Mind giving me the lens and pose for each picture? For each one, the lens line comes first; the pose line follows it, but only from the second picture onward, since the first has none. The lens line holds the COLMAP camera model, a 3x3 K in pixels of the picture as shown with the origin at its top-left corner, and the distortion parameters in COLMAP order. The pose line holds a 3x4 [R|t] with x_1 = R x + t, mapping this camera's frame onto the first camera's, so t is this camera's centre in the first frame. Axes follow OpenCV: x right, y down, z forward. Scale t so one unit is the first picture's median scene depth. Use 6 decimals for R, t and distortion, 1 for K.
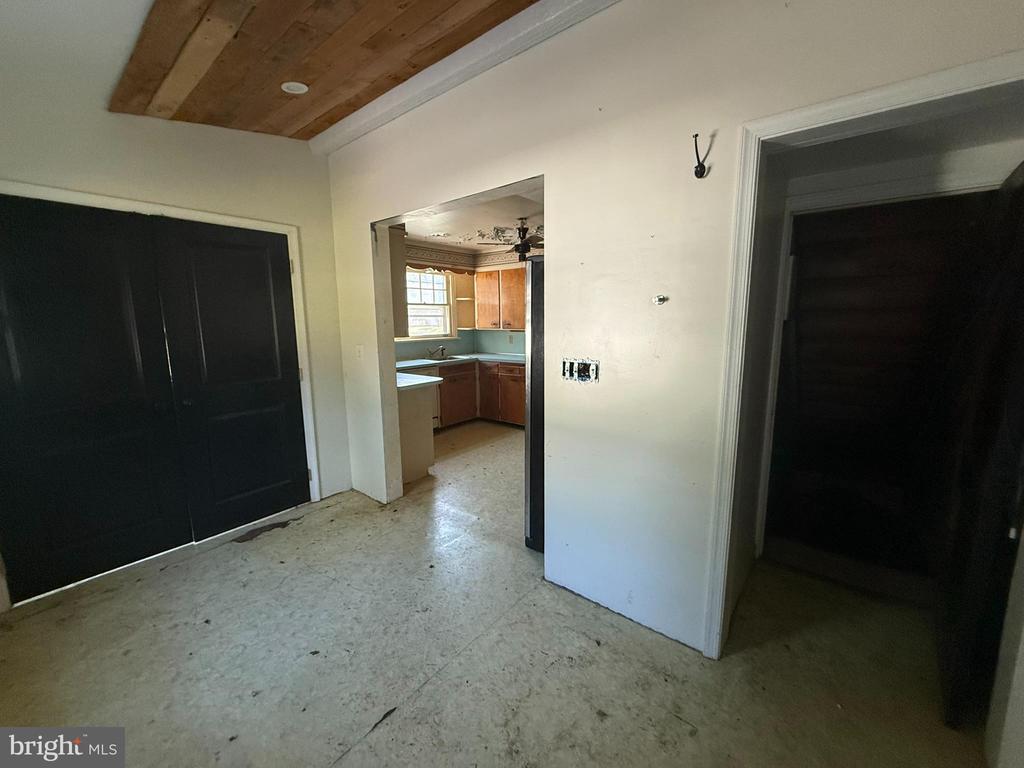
lens RADIAL K [[408.8, 0, 508.2], [0, 408.8, 383.1], [0, 0, 1]] dist [-0.000495, 0.000184]
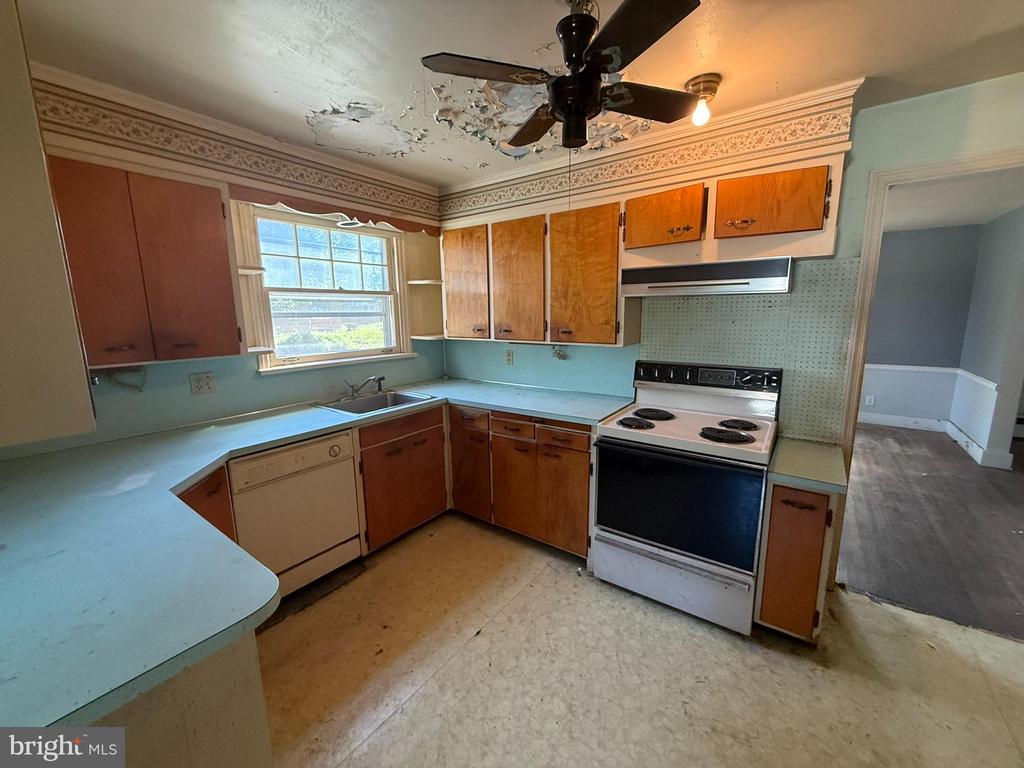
lens RADIAL K [[408.8, 0, 508.2], [0, 408.8, 383.1], [0, 0, 1]] dist [-0.000495, 0.000184]
pose [[0.998941, -0.009767, 0.044961, -0.020486], [0.009068, 0.999835, 0.015728, -0.083562], [-0.045108, -0.015303, 0.998865, 0.471562]]
